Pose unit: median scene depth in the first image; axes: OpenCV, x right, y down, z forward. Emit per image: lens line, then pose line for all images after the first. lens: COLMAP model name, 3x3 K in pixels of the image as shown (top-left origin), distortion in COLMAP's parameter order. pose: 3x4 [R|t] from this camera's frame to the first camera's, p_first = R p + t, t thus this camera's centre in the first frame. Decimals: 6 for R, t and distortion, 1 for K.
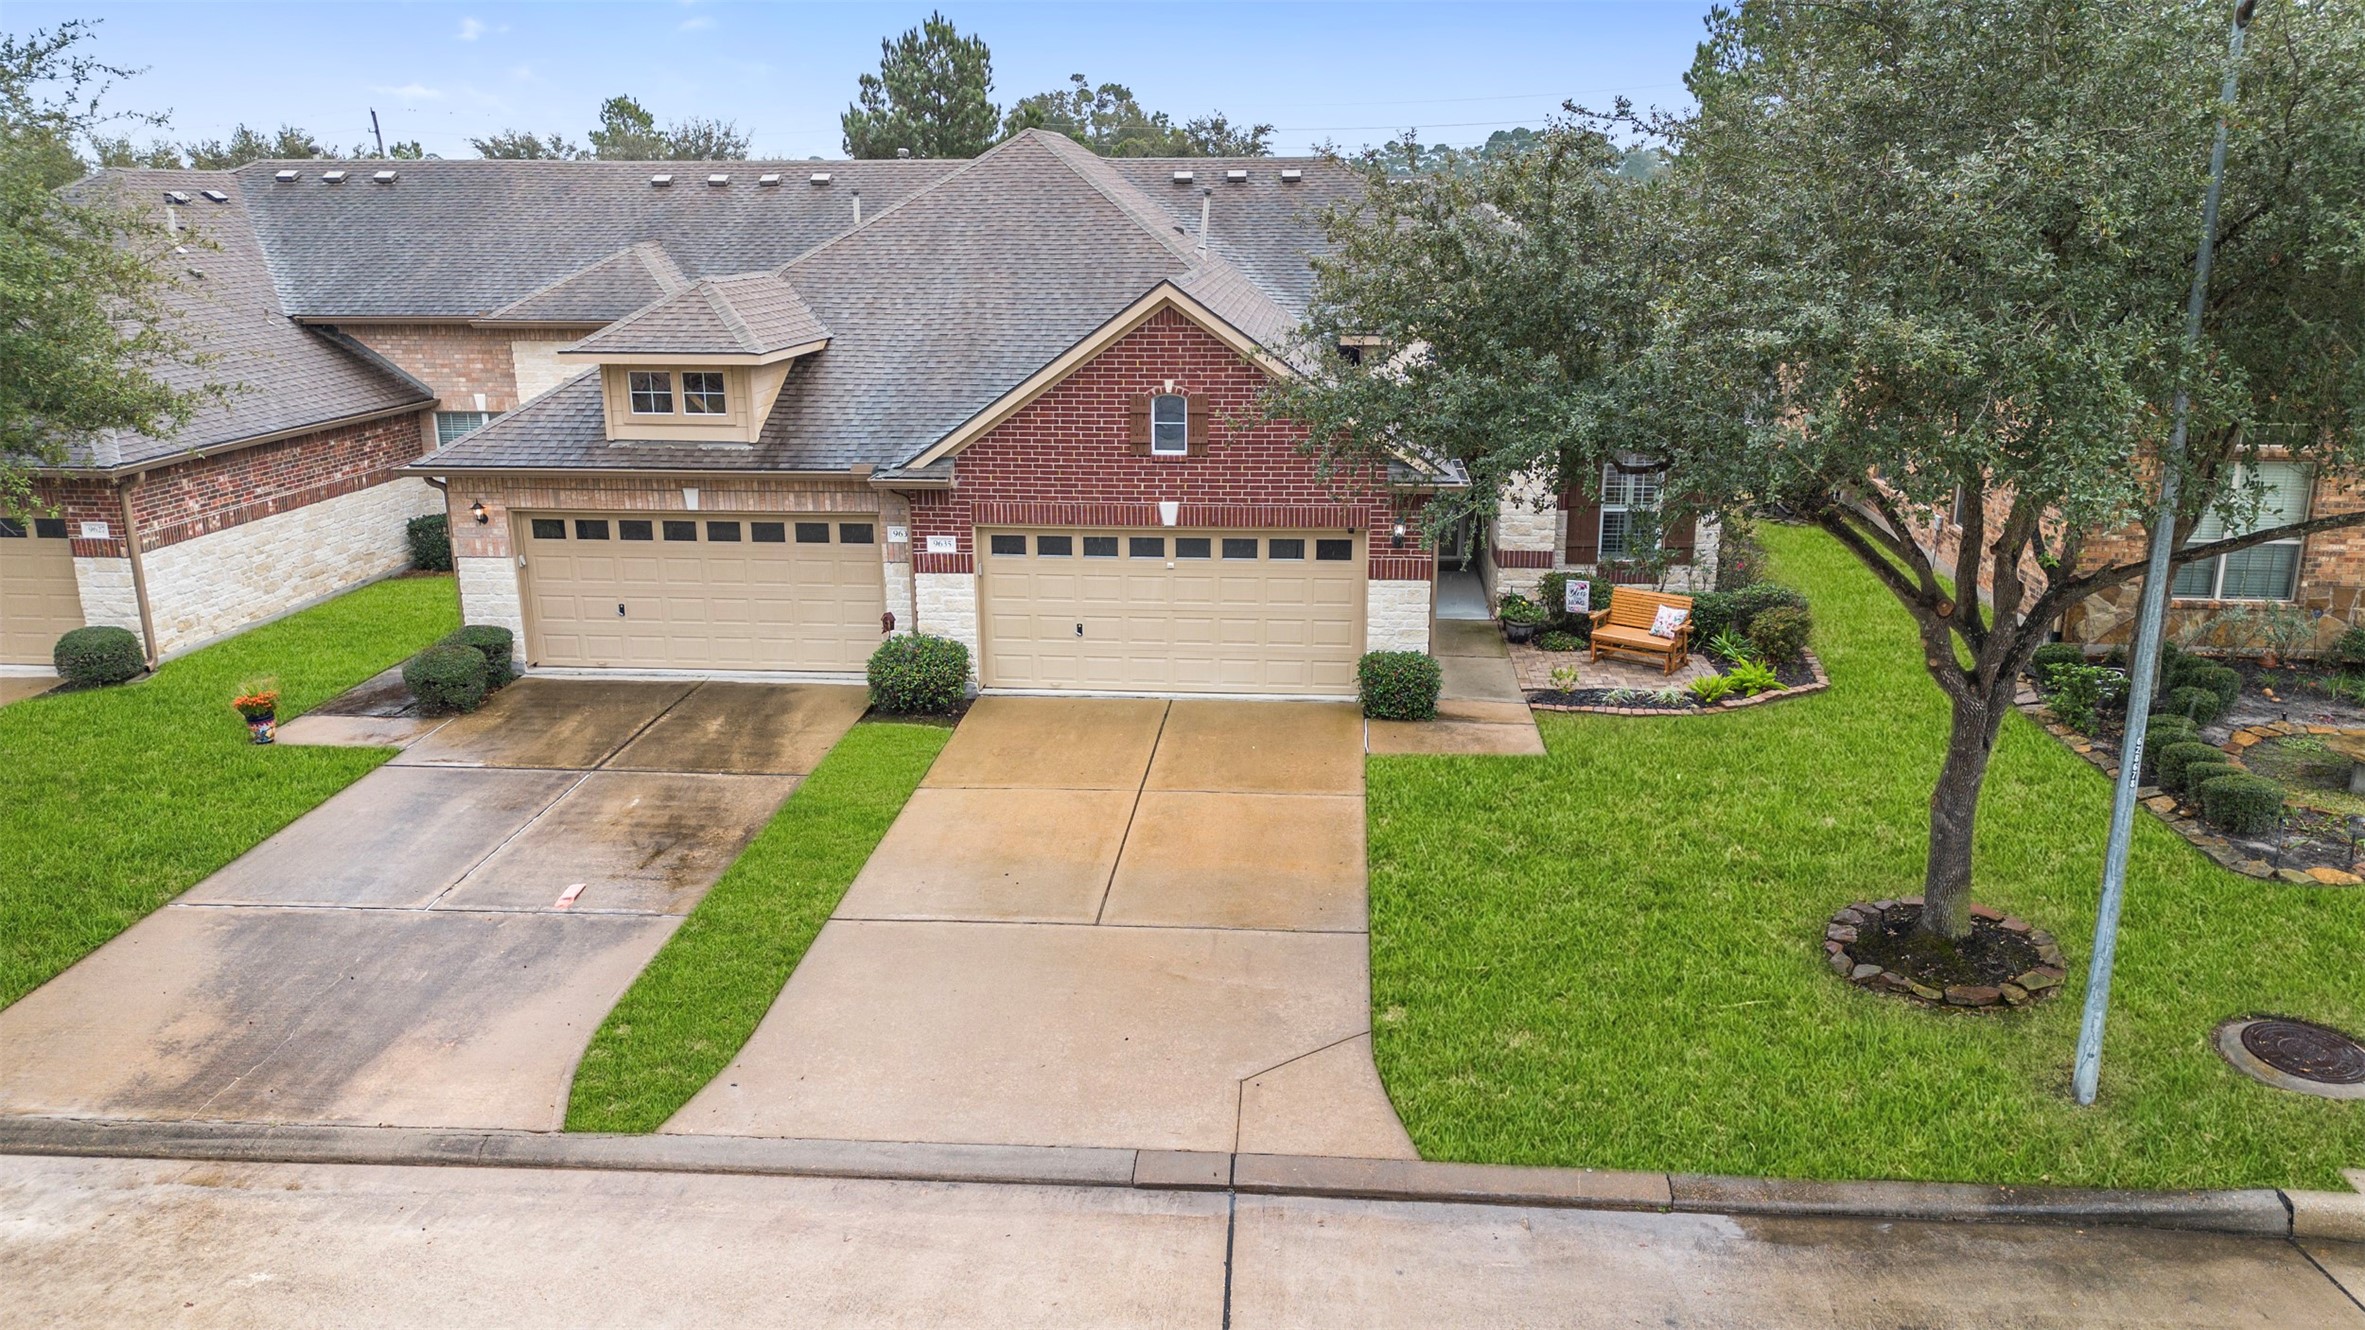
lens RADIAL K [[1679.8, 0, 1194.5], [0, 1679.8, 669.4], [0, 0, 1]] dist [0.067213, -0.067291]
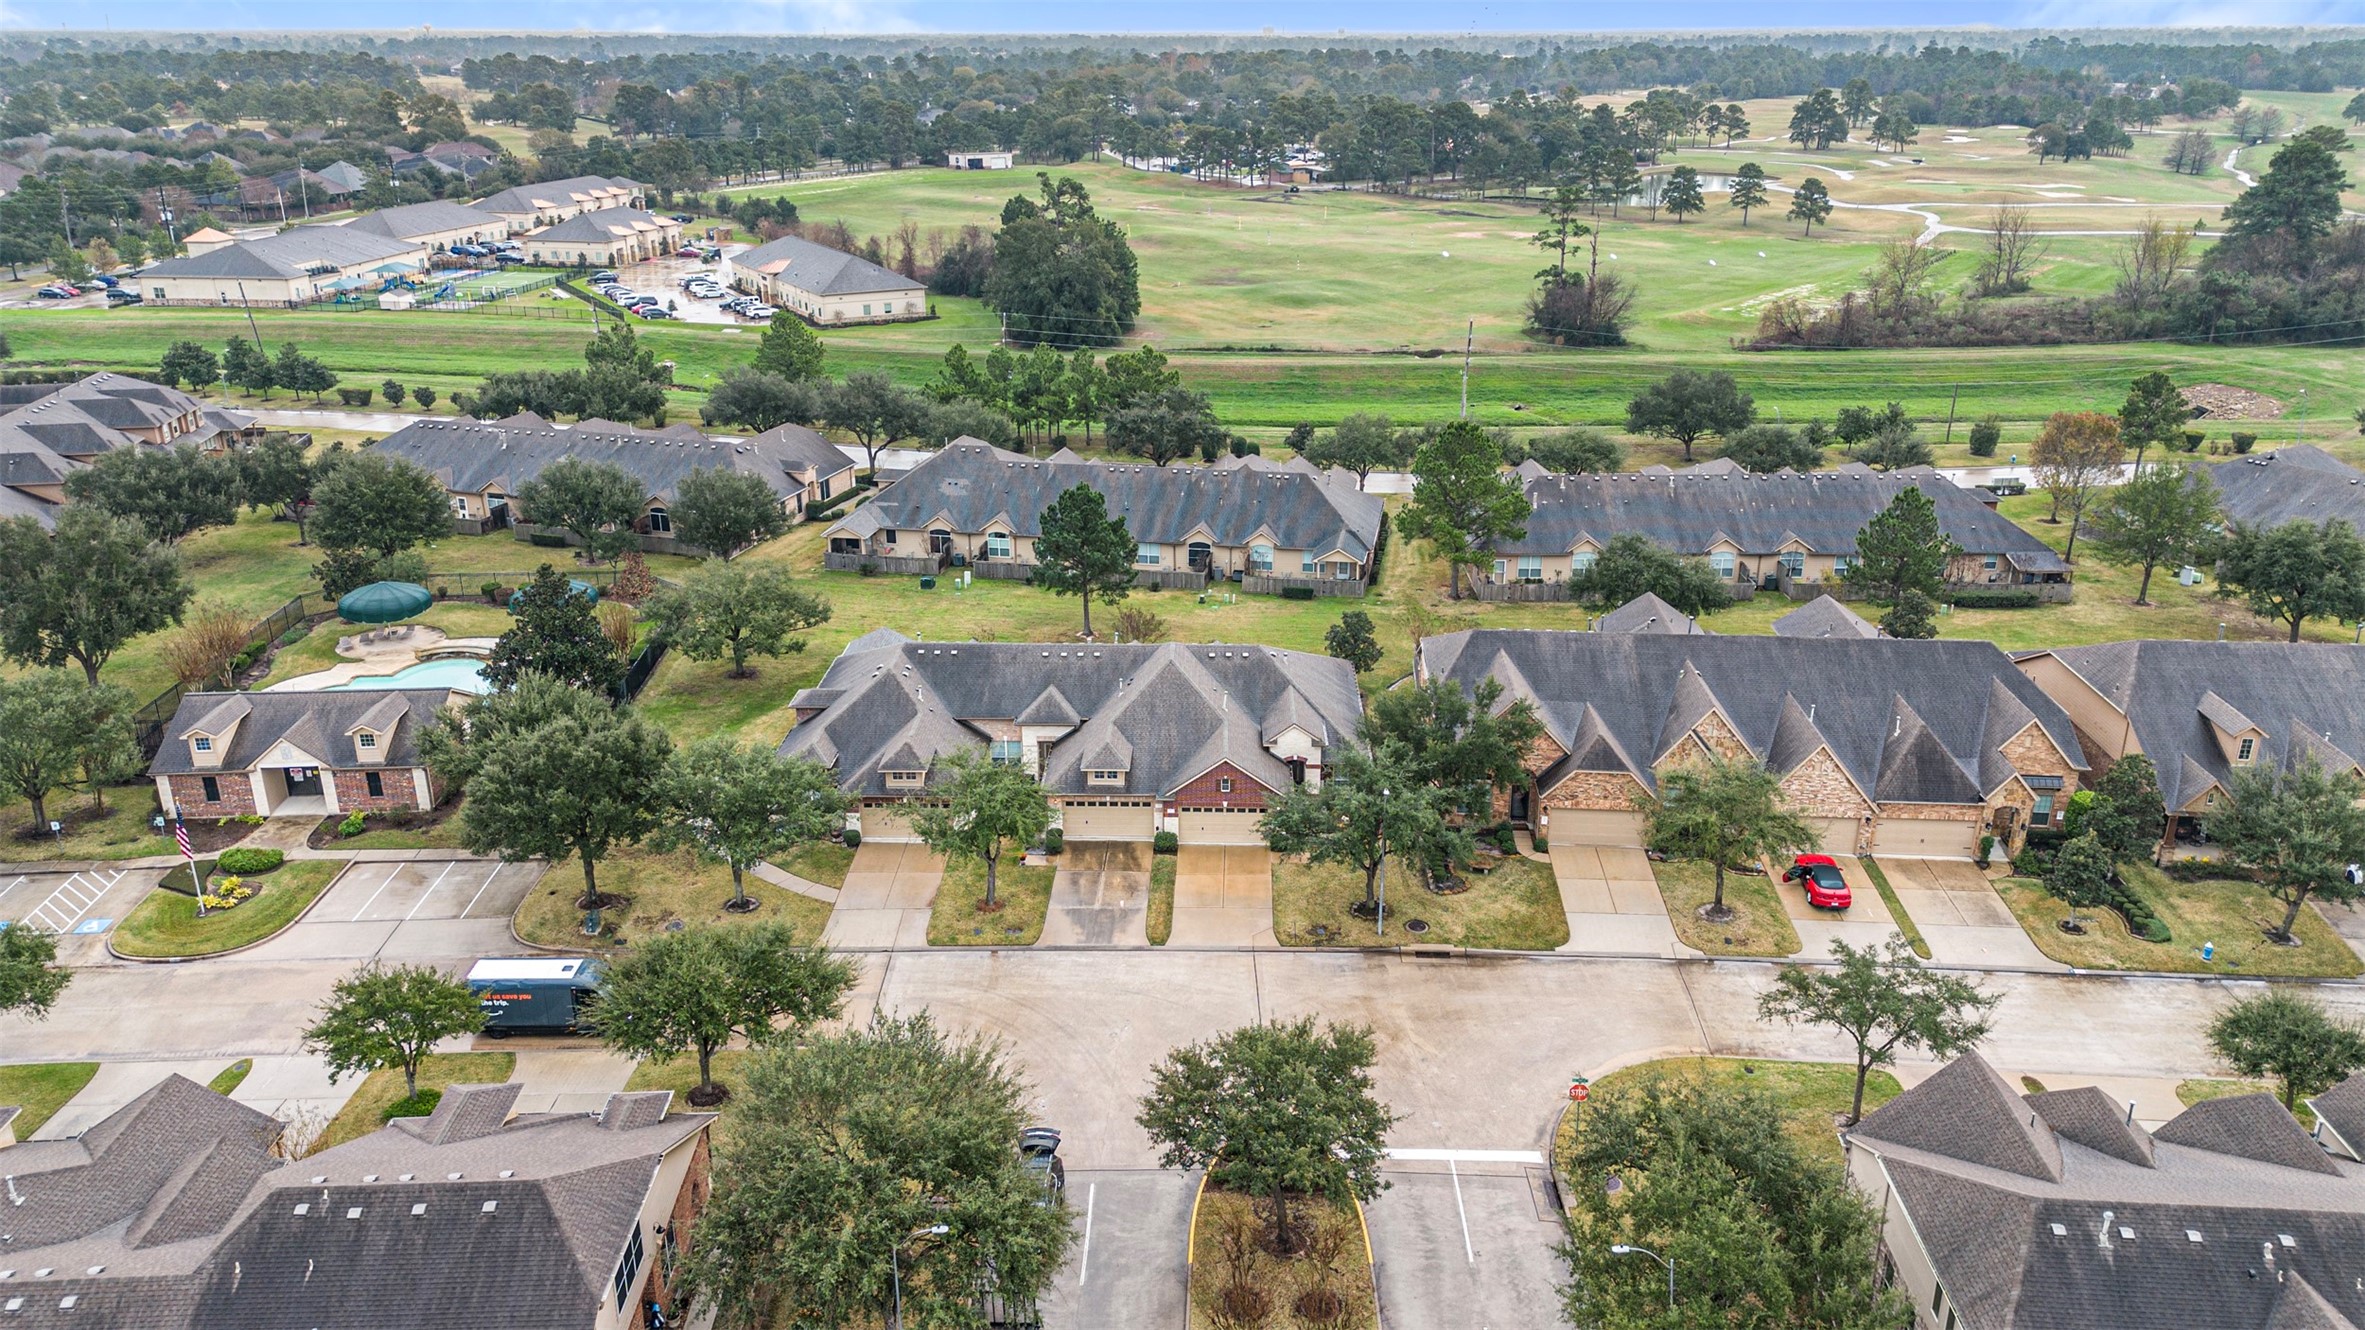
lens RADIAL K [[1679.8, 0, 1180.8], [0, 1679.8, 656.4], [0, 0, 1]] dist [0.067213, -0.067291]
pose [[0.998355, -0.020892, 0.053386, -0.344755], [0.016063, 0.995872, 0.089338, -0.844930], [-0.055032, -0.088333, 0.994570, -3.199040]]
